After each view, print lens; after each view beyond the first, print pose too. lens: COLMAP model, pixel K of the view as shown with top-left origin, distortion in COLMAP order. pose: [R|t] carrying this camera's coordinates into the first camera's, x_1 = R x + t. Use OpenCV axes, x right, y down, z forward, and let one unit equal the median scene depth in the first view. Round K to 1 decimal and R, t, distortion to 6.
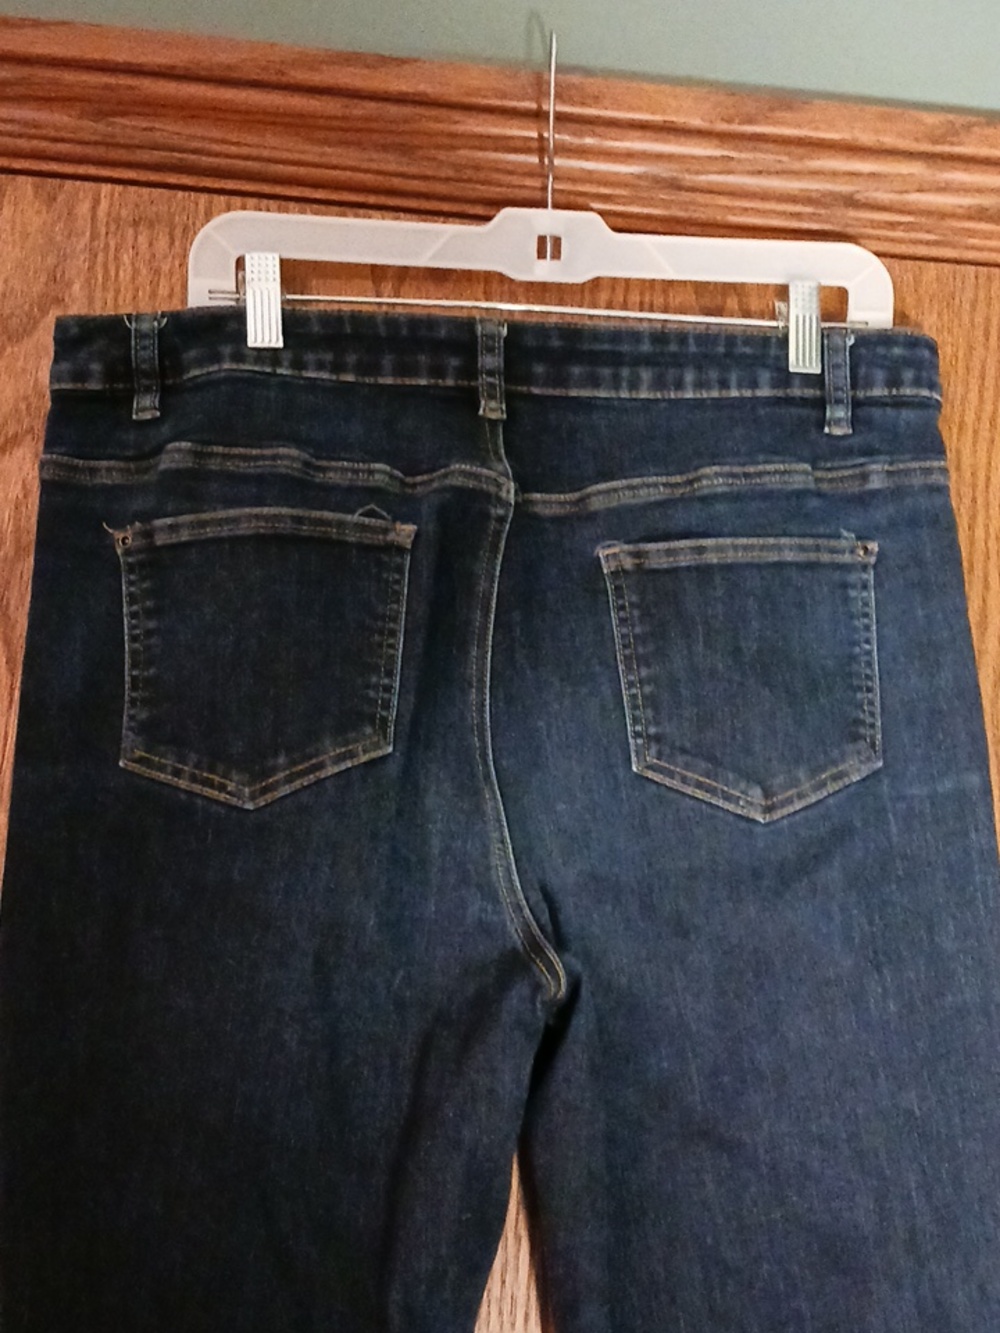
lens RADIAL K [[1761.0, 0, 500.0], [0, 1761.0, 666.5], [0, 0, 1]] dist [0.249407, -0.863003]
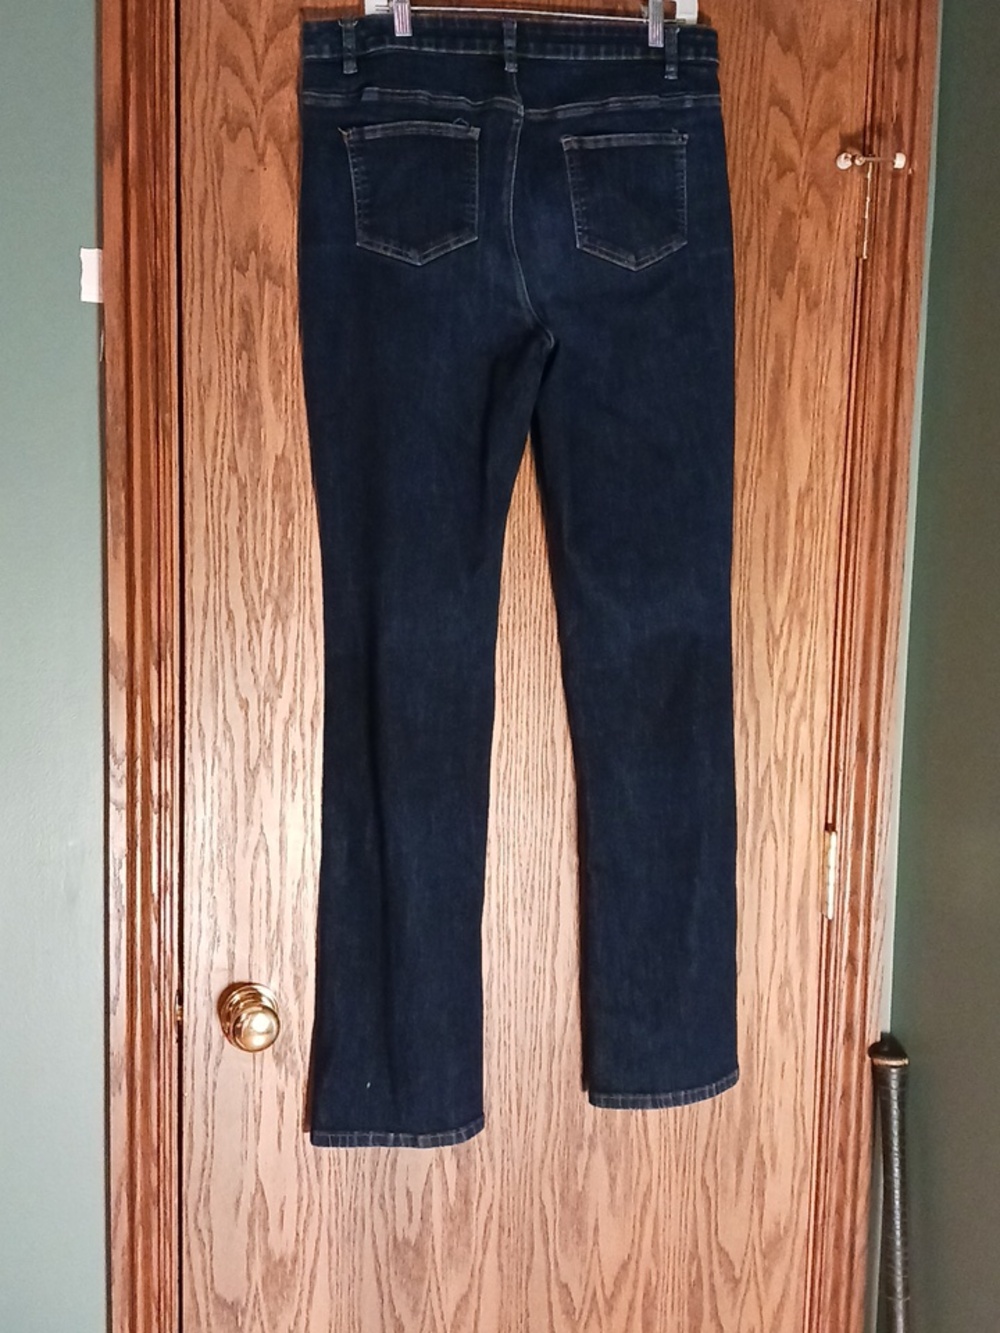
lens RADIAL K [[1761.0, 0, 500.0], [0, 1761.0, 666.5], [0, 0, 1]] dist [0.249407, -0.863003]
pose [[0.989432, -0.037348, 0.140106, -0.345708], [-0.003747, 0.959352, 0.282188, -0.064869], [-0.144950, -0.279731, 0.949073, -1.218544]]
